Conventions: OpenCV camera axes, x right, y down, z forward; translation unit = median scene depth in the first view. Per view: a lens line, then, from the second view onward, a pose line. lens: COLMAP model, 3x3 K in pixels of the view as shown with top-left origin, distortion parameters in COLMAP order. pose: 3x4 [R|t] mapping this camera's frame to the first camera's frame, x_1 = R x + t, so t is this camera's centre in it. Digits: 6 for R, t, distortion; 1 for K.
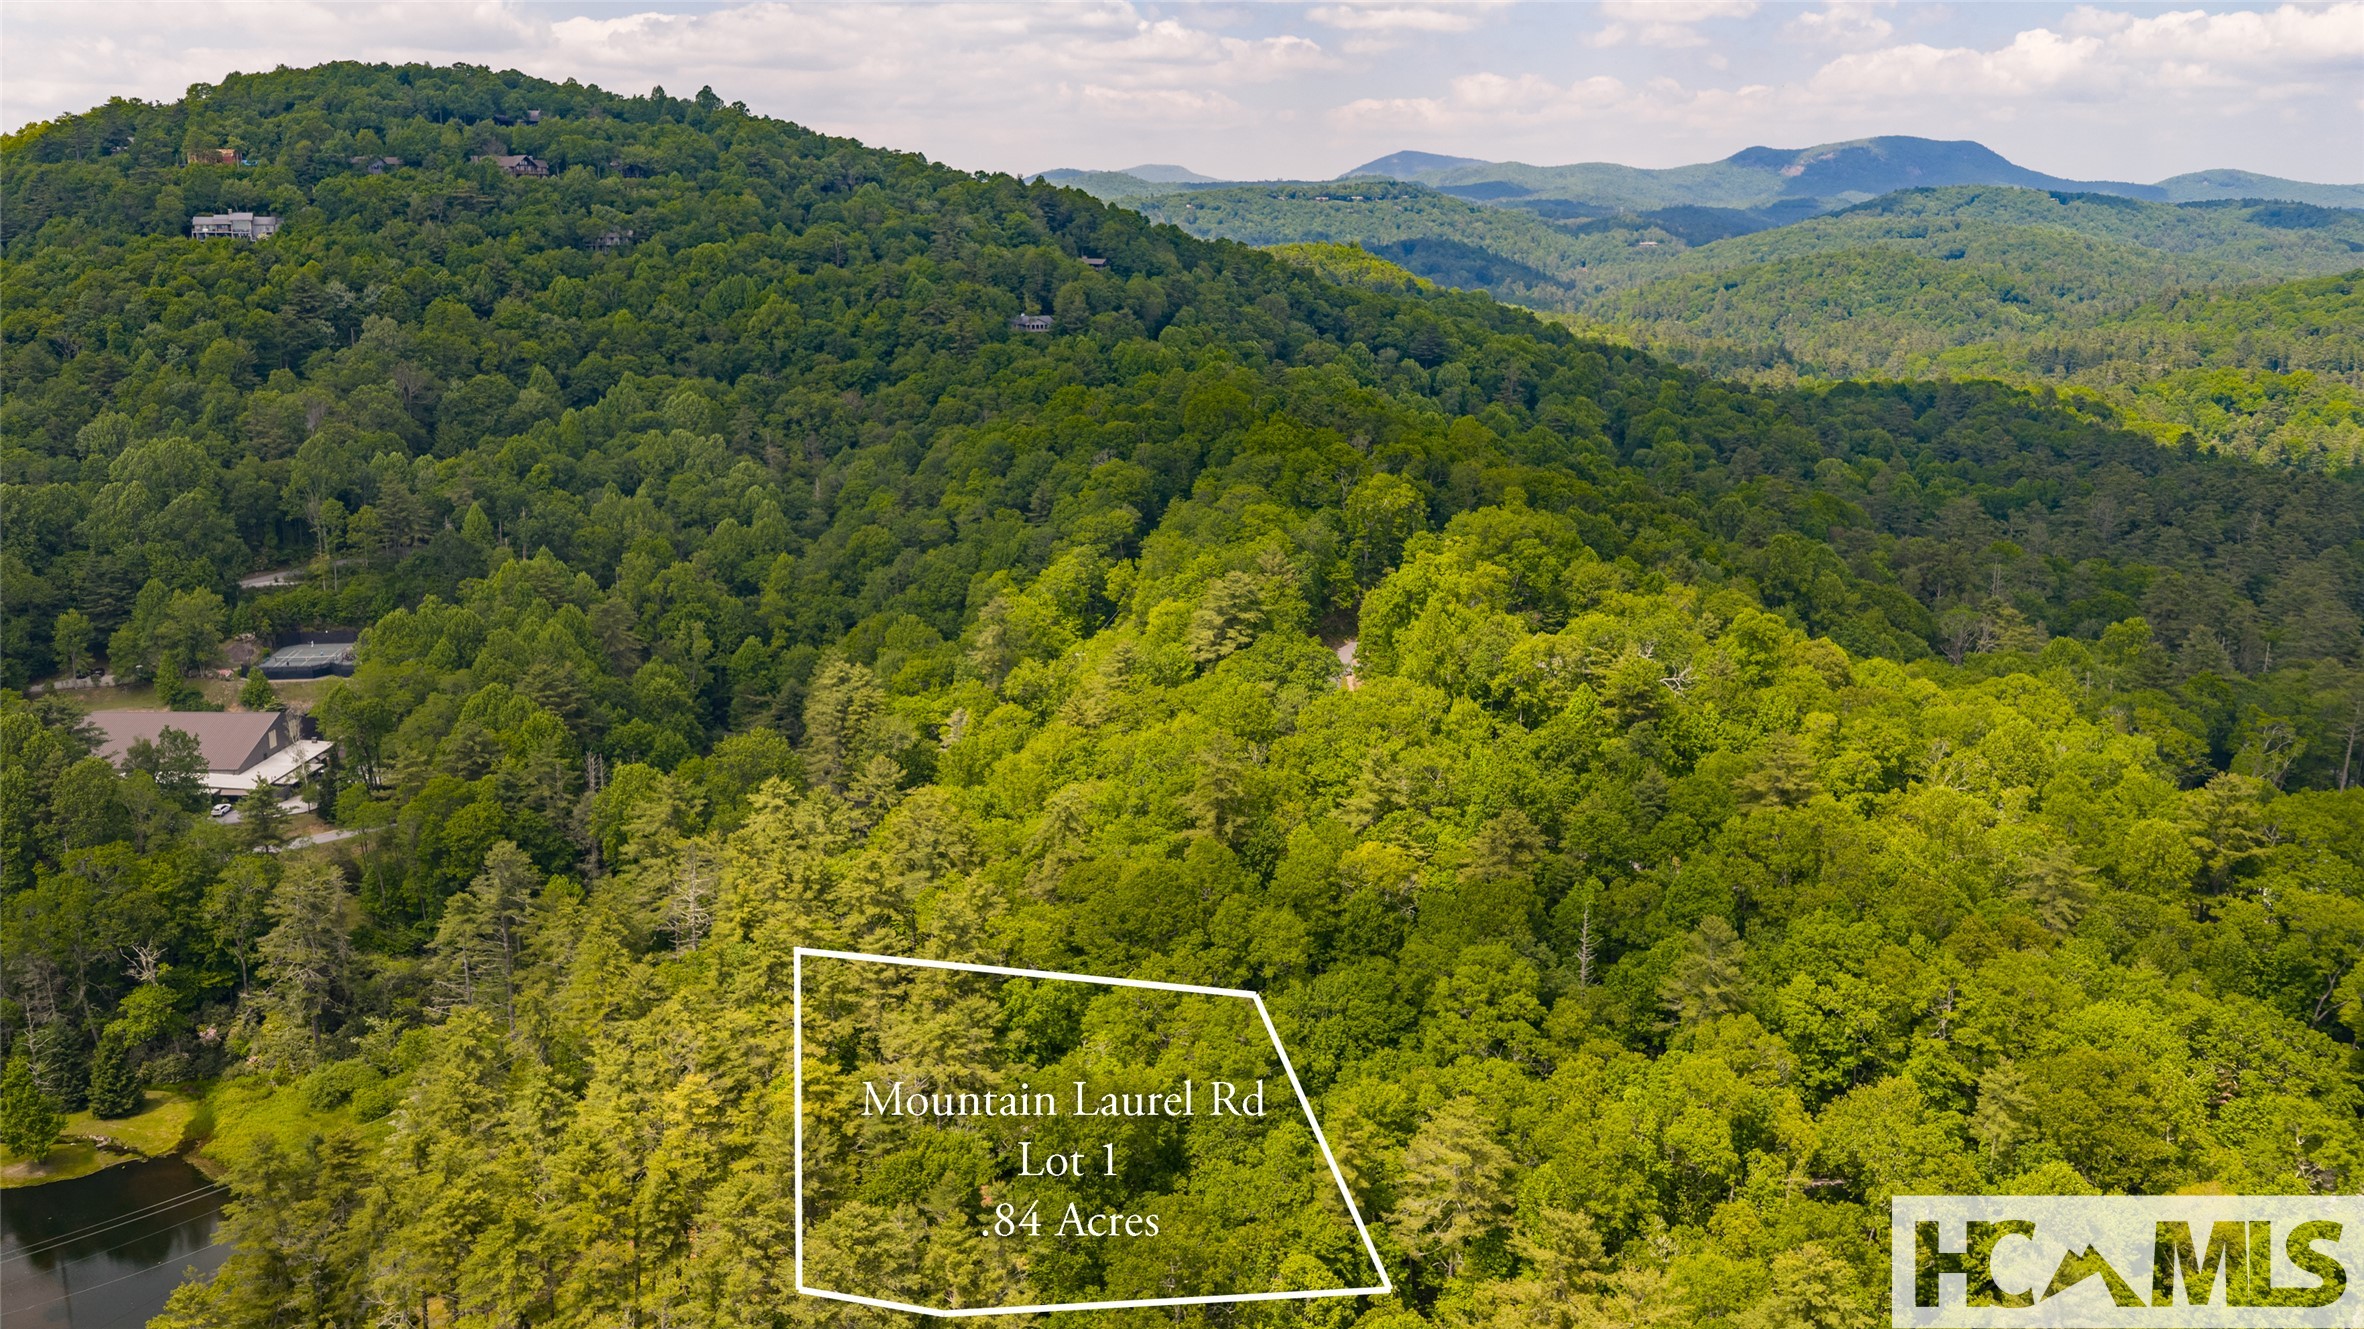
lens RADIAL K [[1941.3, 0, 1182.0], [0, 1941.3, 664.5], [0, 0, 1]] dist [0.029306, -0.058532]
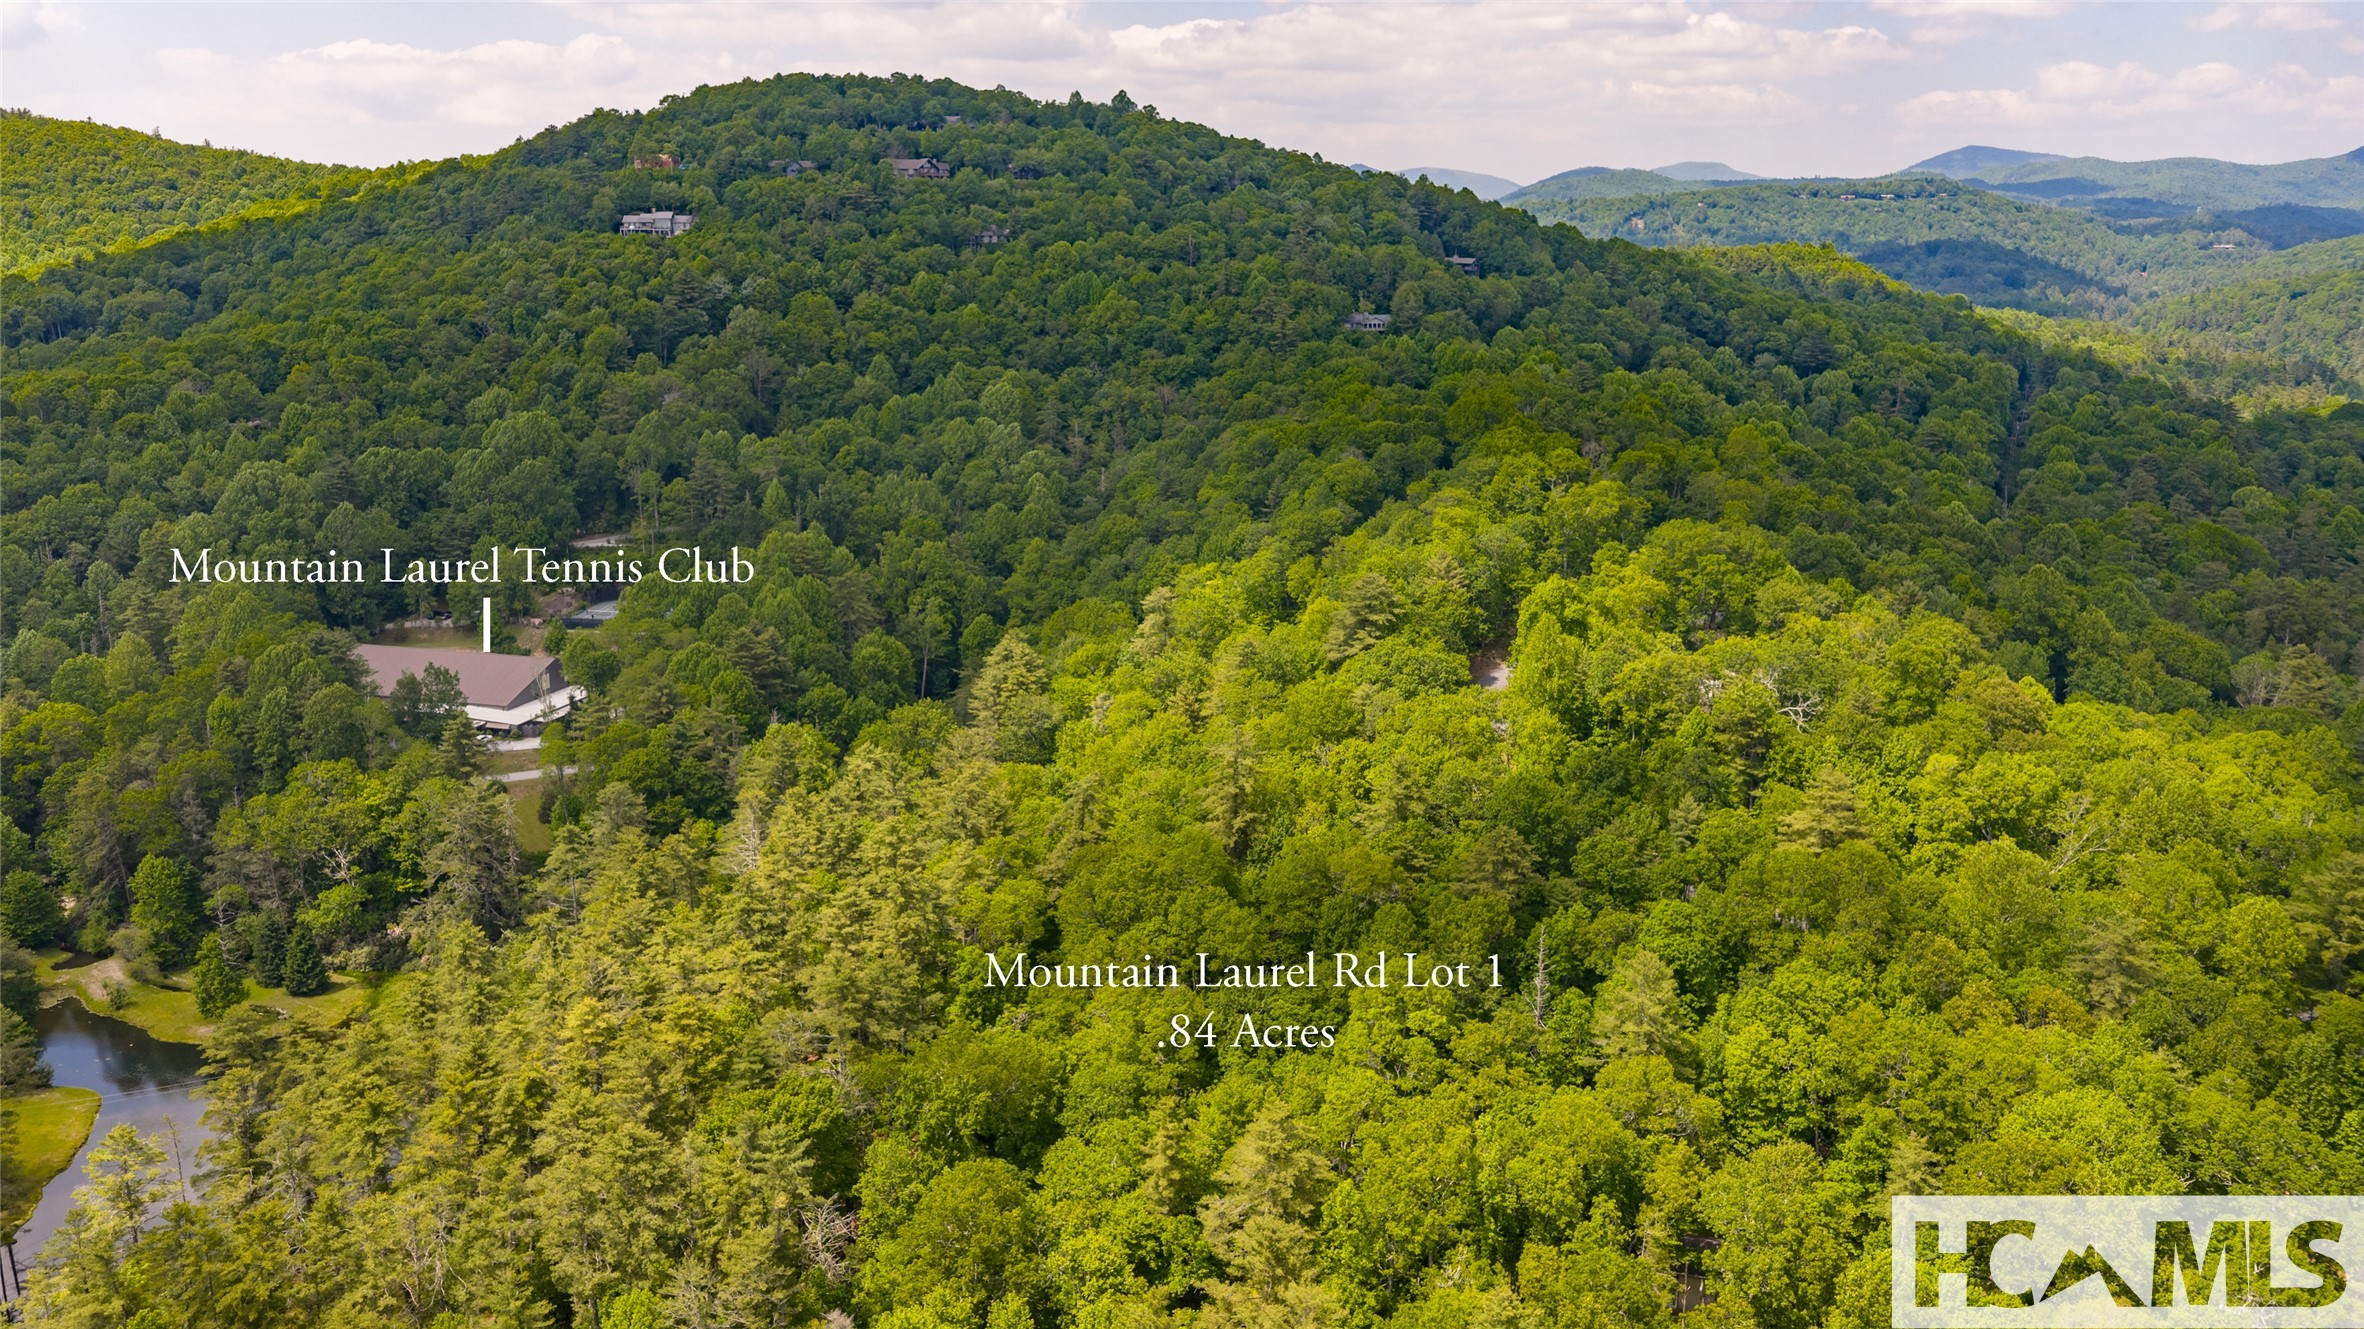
lens RADIAL K [[1941.3, 0, 1182.0], [0, 1941.3, 664.5], [0, 0, 1]] dist [0.029306, -0.058532]
pose [[0.964168, 0.060635, -0.258268, 0.112223], [-0.060595, 0.998129, 0.008120, -0.001780], [0.258278, 0.007821, 0.966039, 0.008626]]
